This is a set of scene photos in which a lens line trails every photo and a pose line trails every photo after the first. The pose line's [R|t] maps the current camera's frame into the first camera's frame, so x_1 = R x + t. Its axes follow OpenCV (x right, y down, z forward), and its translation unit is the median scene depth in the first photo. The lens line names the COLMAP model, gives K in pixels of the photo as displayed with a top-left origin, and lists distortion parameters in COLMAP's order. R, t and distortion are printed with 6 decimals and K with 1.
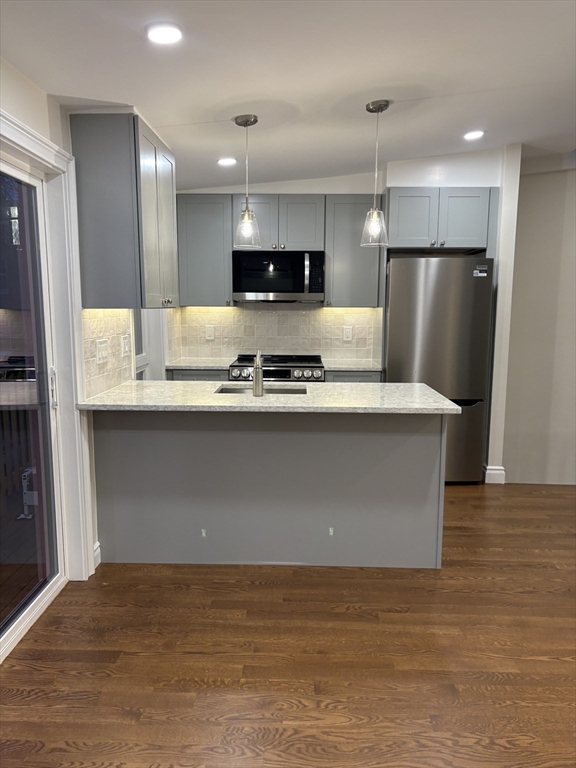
lens RADIAL K [[573.7, 0, 288.0], [0, 573.7, 384.0], [0, 0, 1]] dist [0.049879, -0.001260]
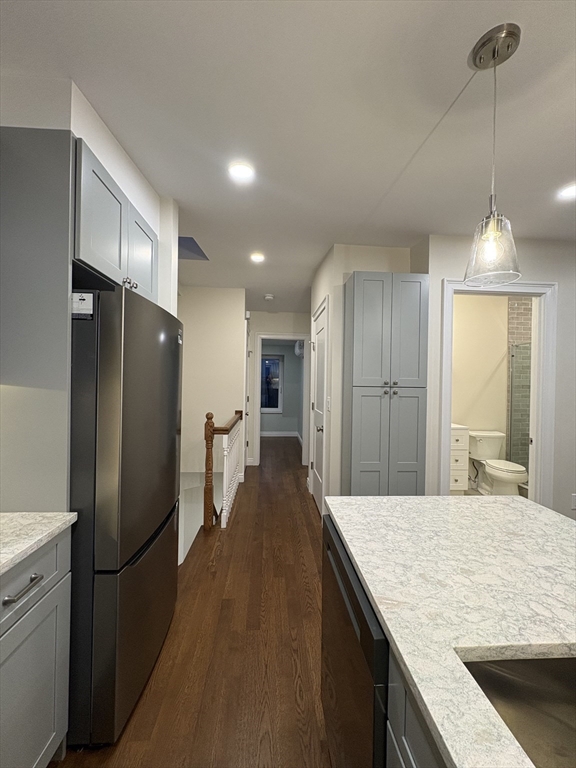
lens RADIAL K [[304.2, 0, 288.0], [0, 304.2, 384.0], [0, 0, 1]] dist [-0.000353, -0.000221]
pose [[-0.082292, -0.014527, 0.996502, -0.090639], [0.121128, 0.992335, 0.024469, -0.115634], [-0.989220, 0.122717, -0.079902, 0.833817]]
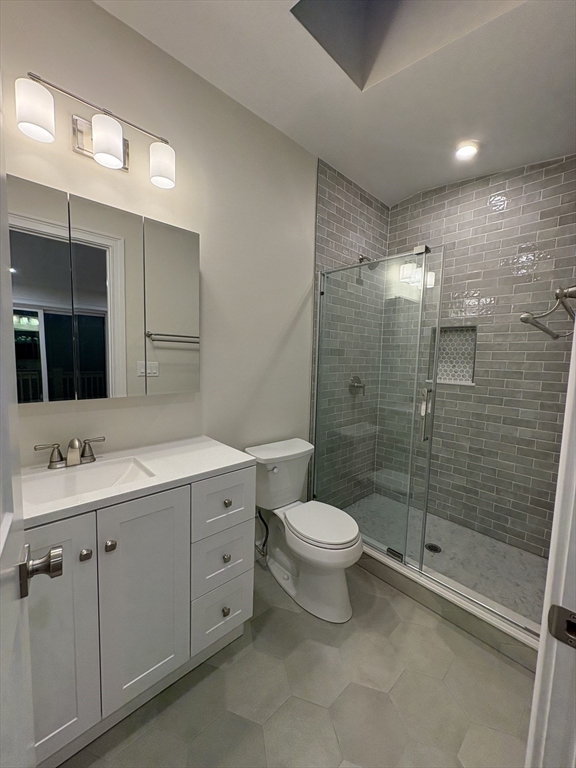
lens RADIAL K [[304.2, 0, 288.0], [0, 304.2, 384.0], [0, 0, 1]] dist [-0.000353, -0.000221]
pose [[-0.697677, -0.088685, 0.710902, 0.431238], [0.067251, 0.979819, 0.188232, -0.050726], [-0.713249, 0.179134, -0.677633, 0.484295]]
